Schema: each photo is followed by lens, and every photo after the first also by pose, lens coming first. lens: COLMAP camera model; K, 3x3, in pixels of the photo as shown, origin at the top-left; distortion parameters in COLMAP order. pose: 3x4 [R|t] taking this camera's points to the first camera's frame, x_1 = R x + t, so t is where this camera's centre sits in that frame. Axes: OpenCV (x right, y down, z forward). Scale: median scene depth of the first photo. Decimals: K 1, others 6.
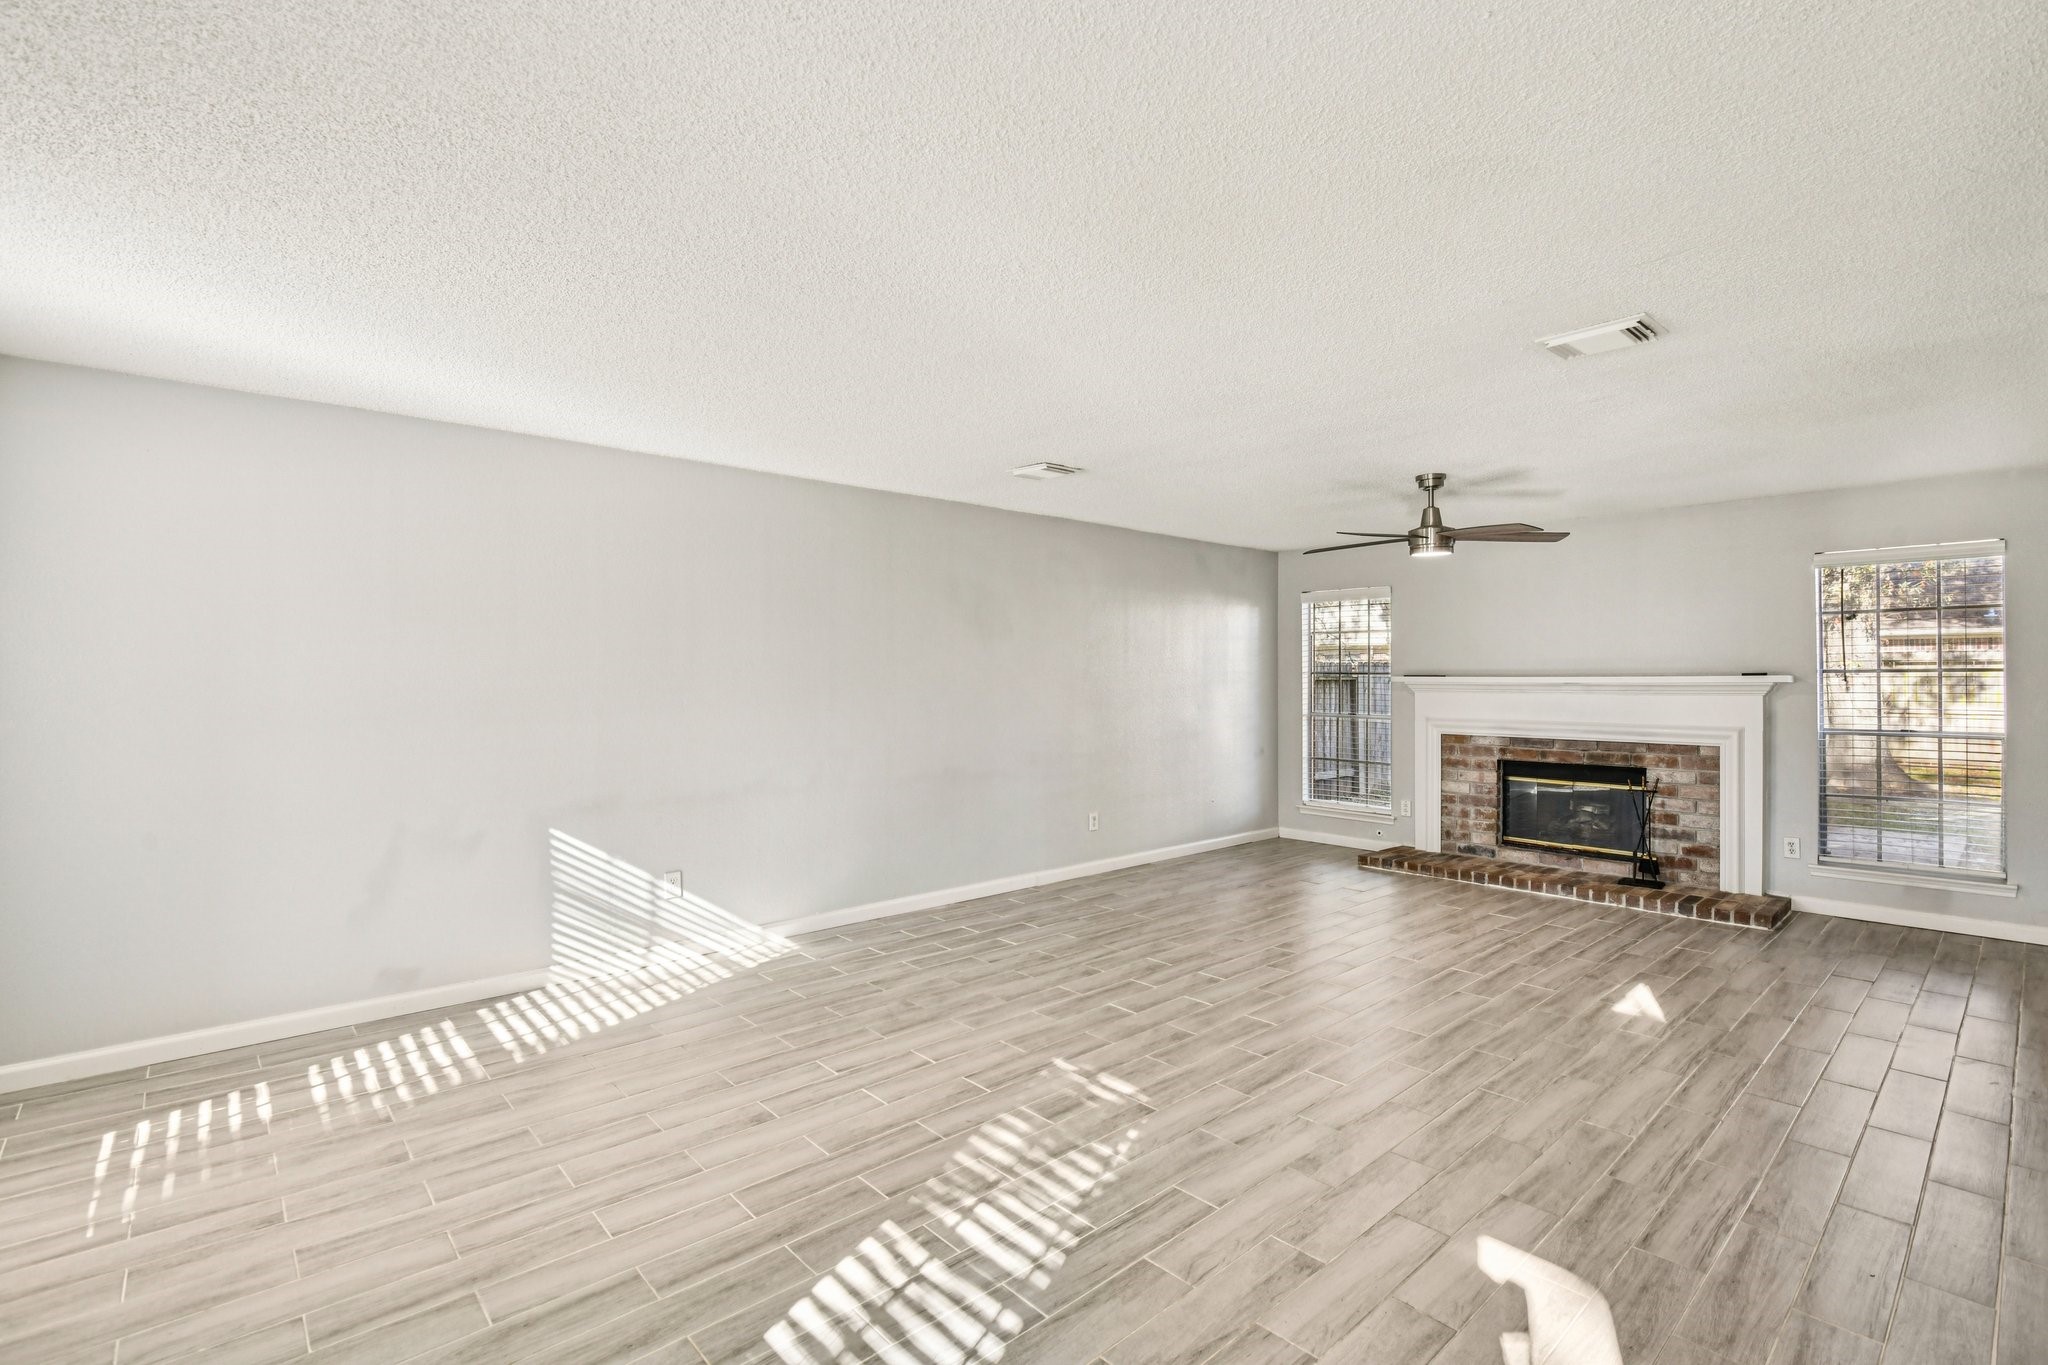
lens RADIAL K [[936.7, 0, 1024.0], [0, 936.7, 677.6], [0, 0, 1]] dist [-0.008056, -0.002667]
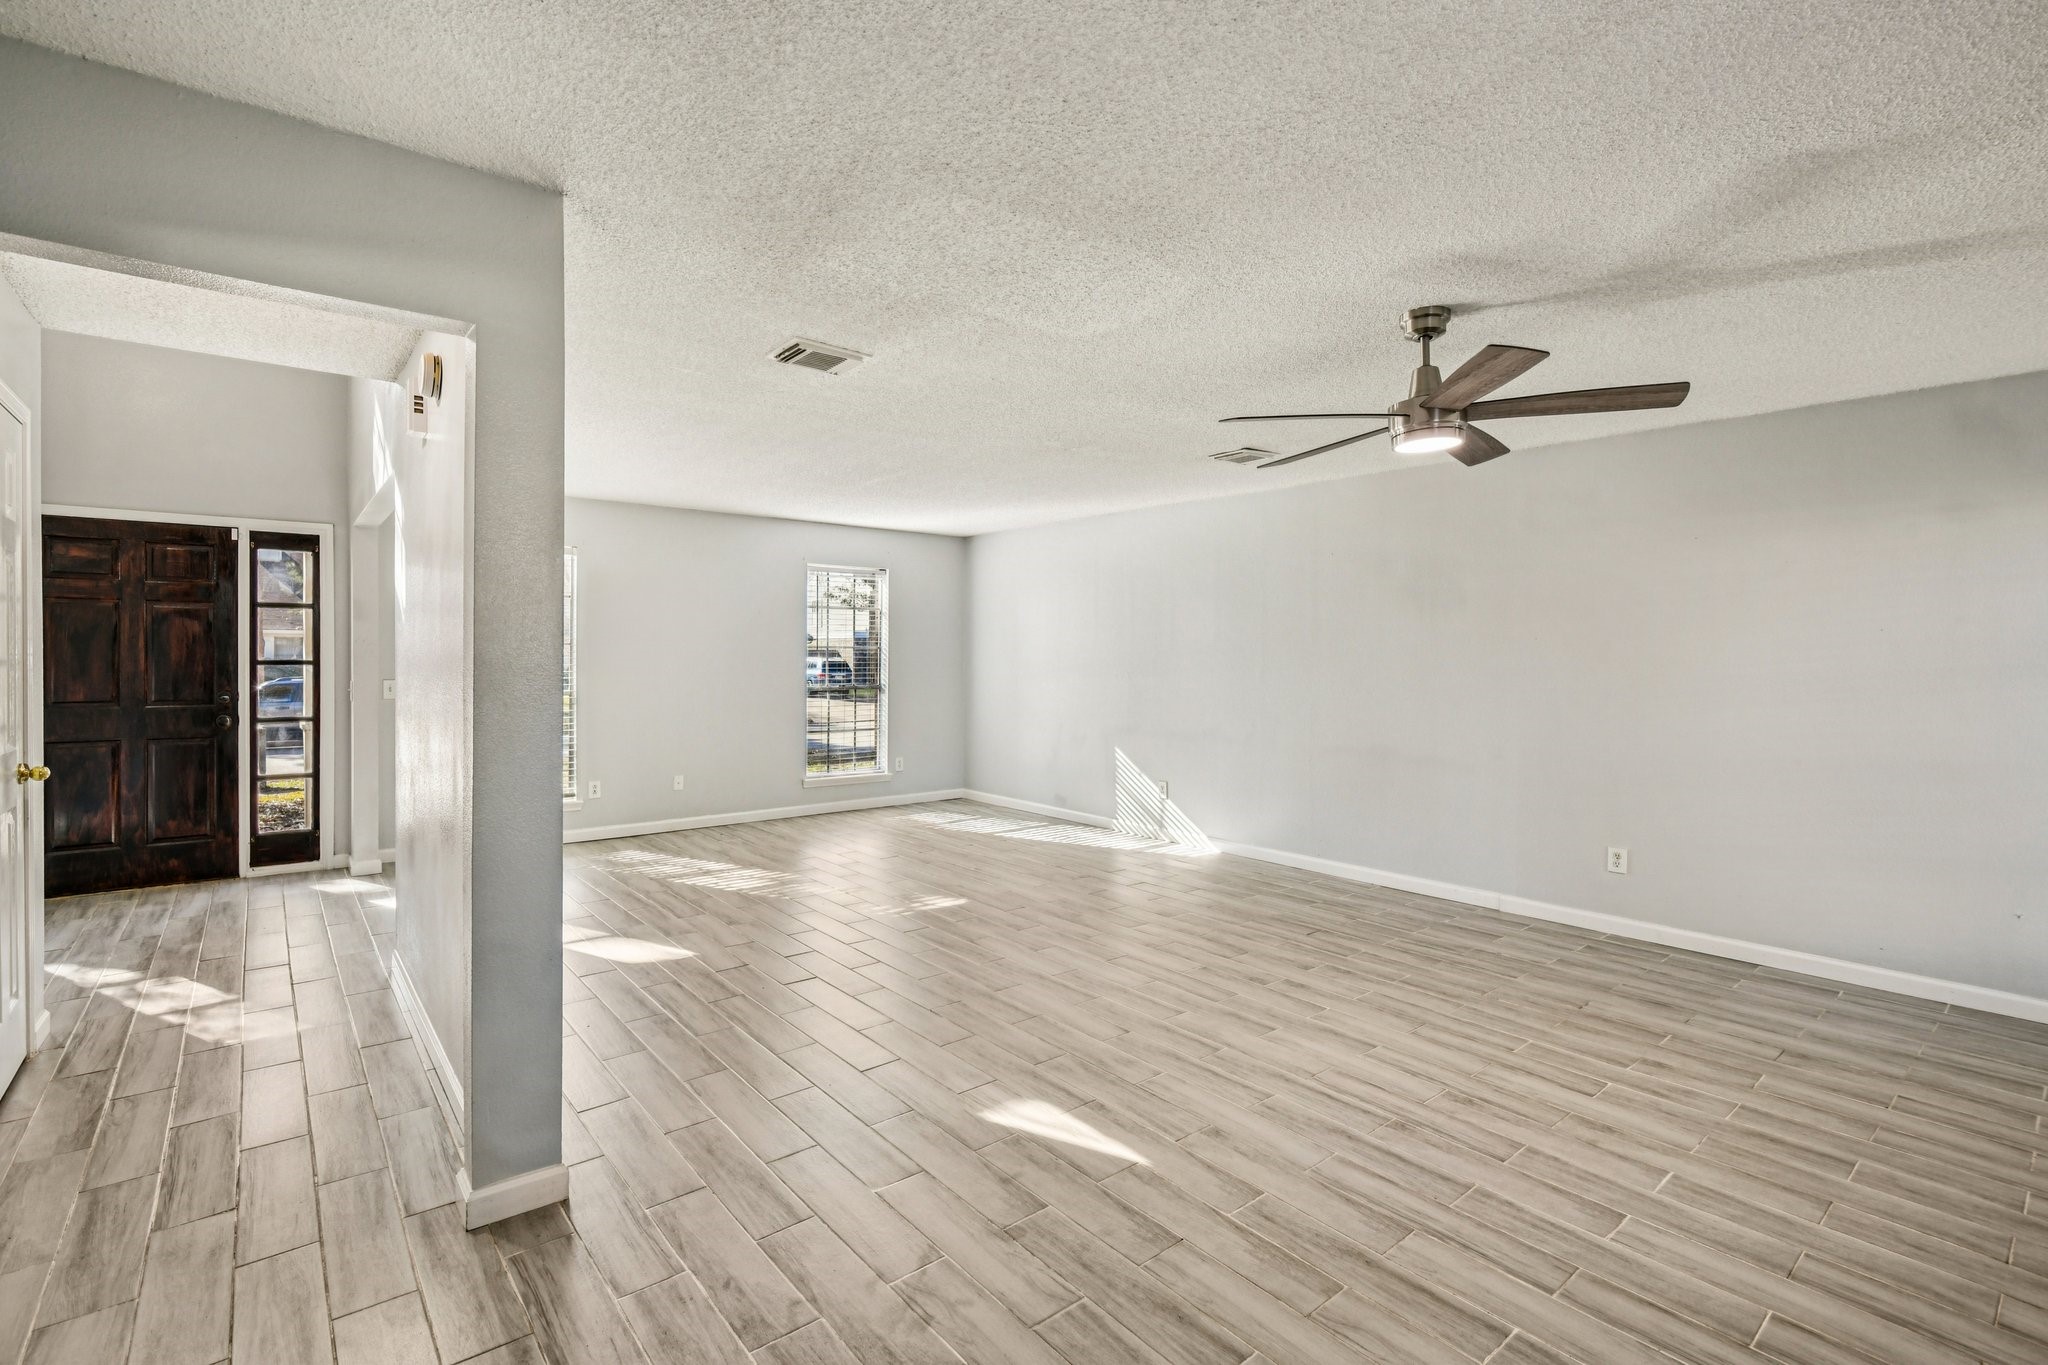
lens RADIAL K [[936.7, 0, 1008.5], [0, 936.7, 677.8], [0, 0, 1]] dist [-0.008056, -0.002667]
pose [[-0.054796, 0.024315, -0.998201, 1.041225], [-0.009219, 0.999649, 0.024856, 0.005463], [0.998455, 0.010564, -0.054553, 0.760875]]
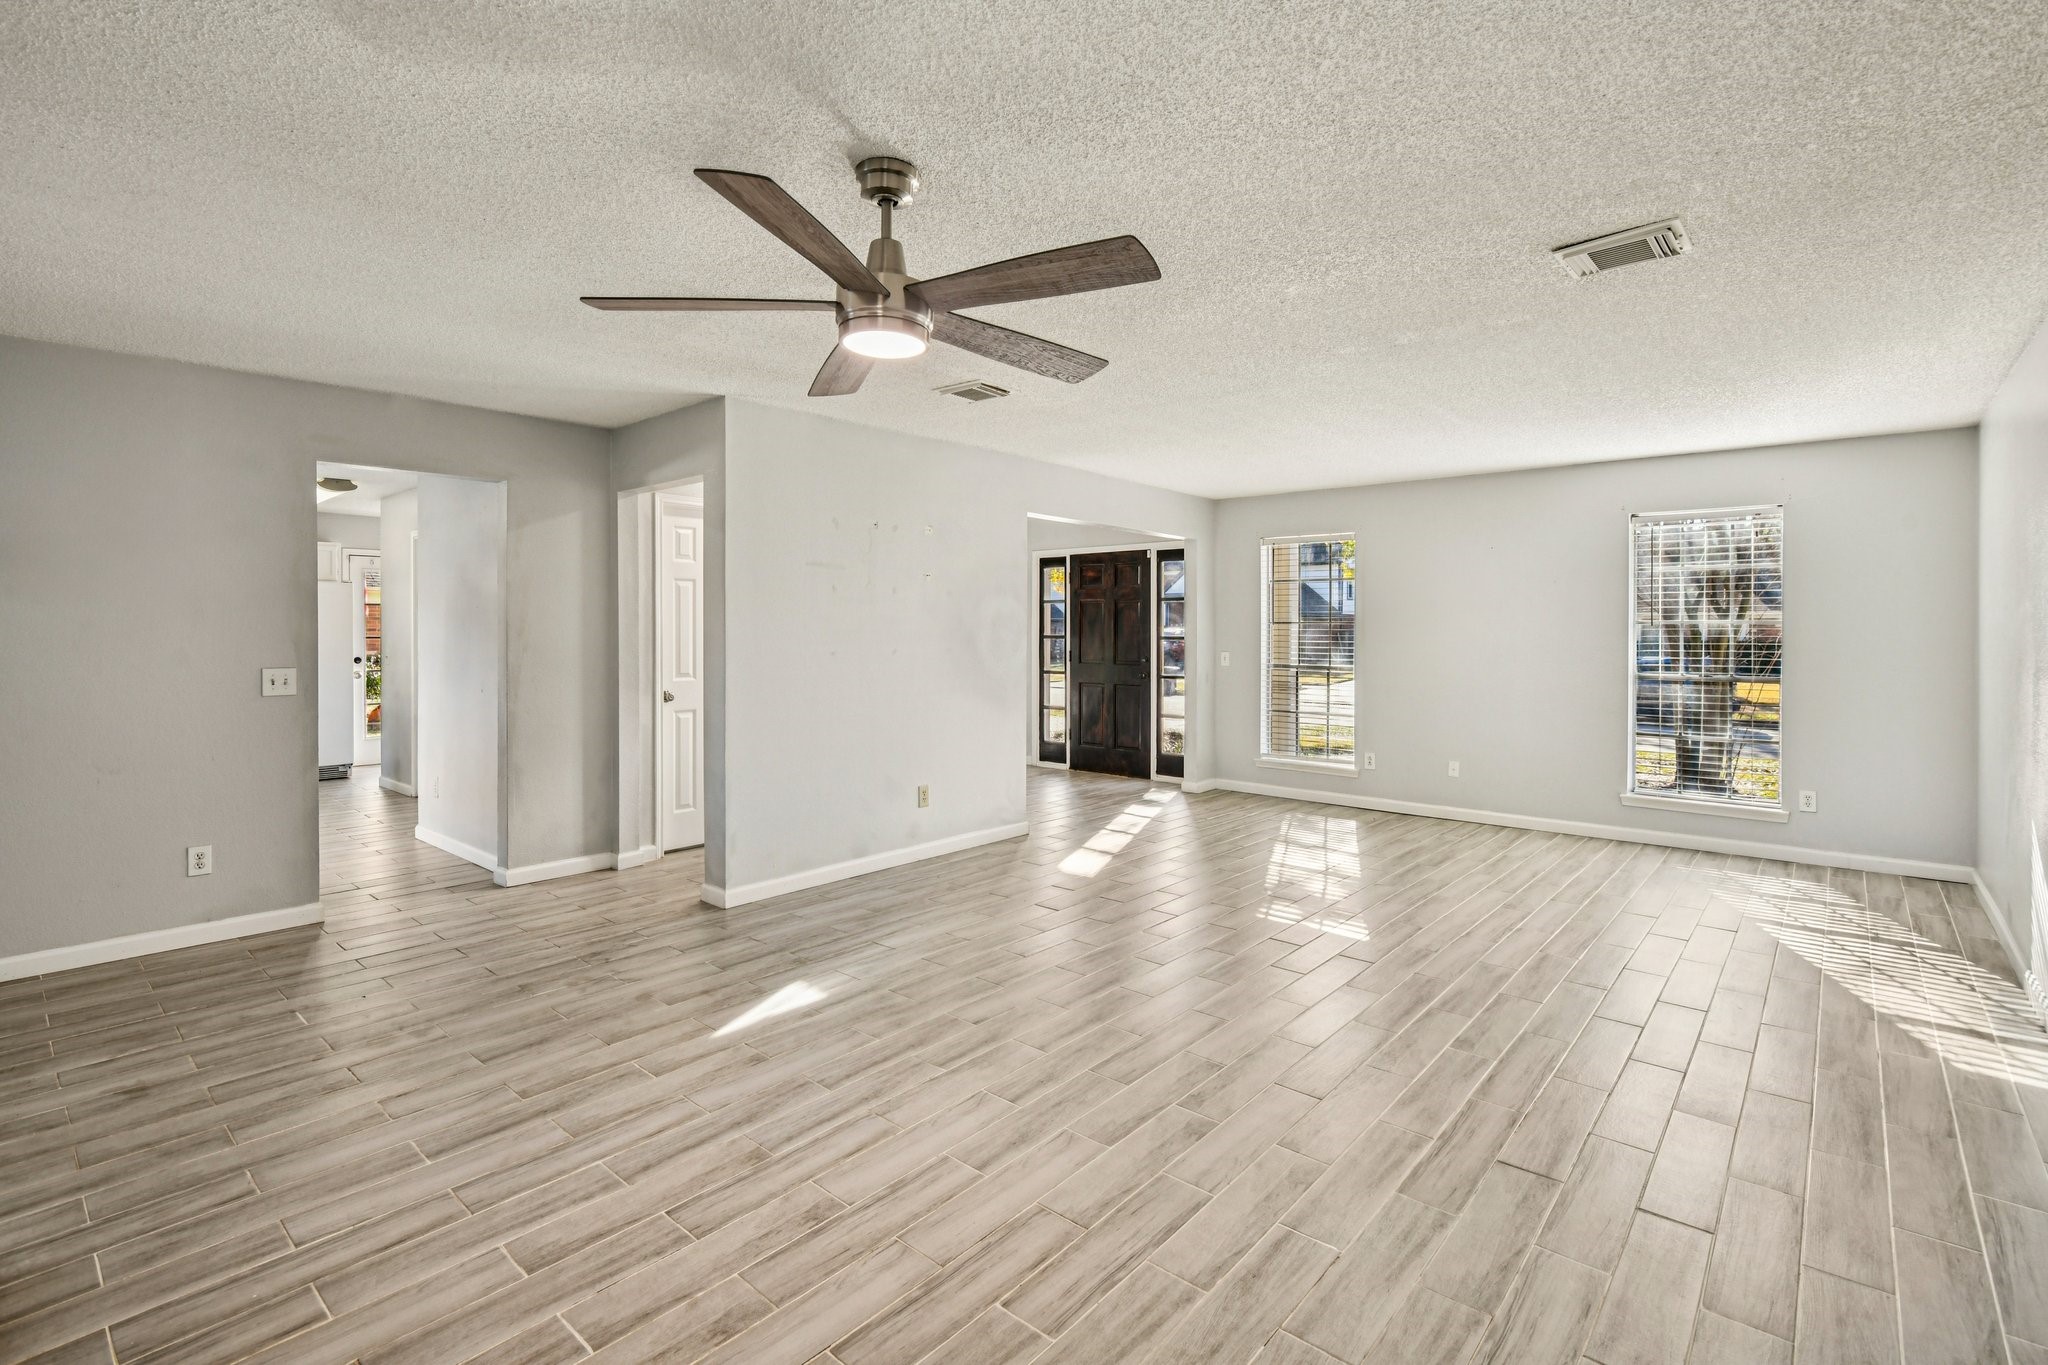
lens RADIAL K [[936.7, 0, 1022.4], [0, 936.7, 663.5], [0, 0, 1]] dist [-0.008056, -0.002667]
pose [[-0.992945, 0.001829, -0.118558, 0.422004], [-0.002972, 0.999183, 0.040306, 0.001449], [0.118535, 0.040374, -0.992129, 1.439625]]
